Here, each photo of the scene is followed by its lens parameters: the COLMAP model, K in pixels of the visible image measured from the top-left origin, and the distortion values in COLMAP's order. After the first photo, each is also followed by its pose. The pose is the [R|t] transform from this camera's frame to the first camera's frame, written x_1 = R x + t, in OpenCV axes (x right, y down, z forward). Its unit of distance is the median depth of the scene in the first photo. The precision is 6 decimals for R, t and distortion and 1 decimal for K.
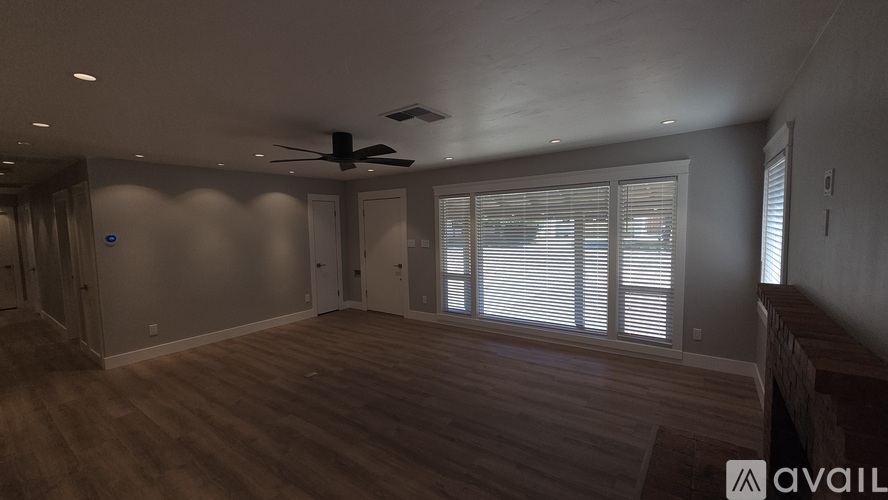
lens RADIAL K [[360.9, 0, 439.2], [0, 360.9, 254.0], [0, 0, 1]] dist [0.008658, -0.001242]
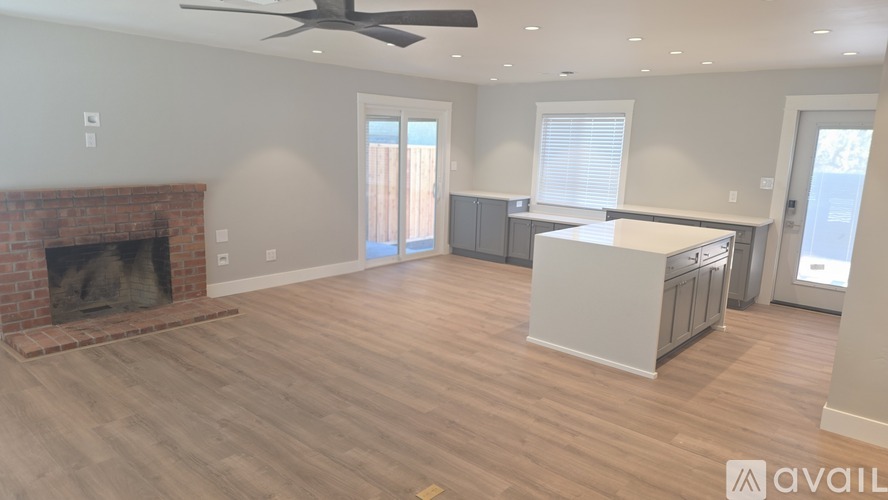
lens RADIAL K [[578.7, 0, 442.0], [0, 578.7, 252.1], [0, 0, 1]] dist [0.026354, -0.004070]
pose [[-0.996702, -0.020236, 0.078590, -0.380475], [0.001947, 0.962169, 0.272446, -0.130976], [-0.081130, 0.271701, -0.958956, 1.456220]]
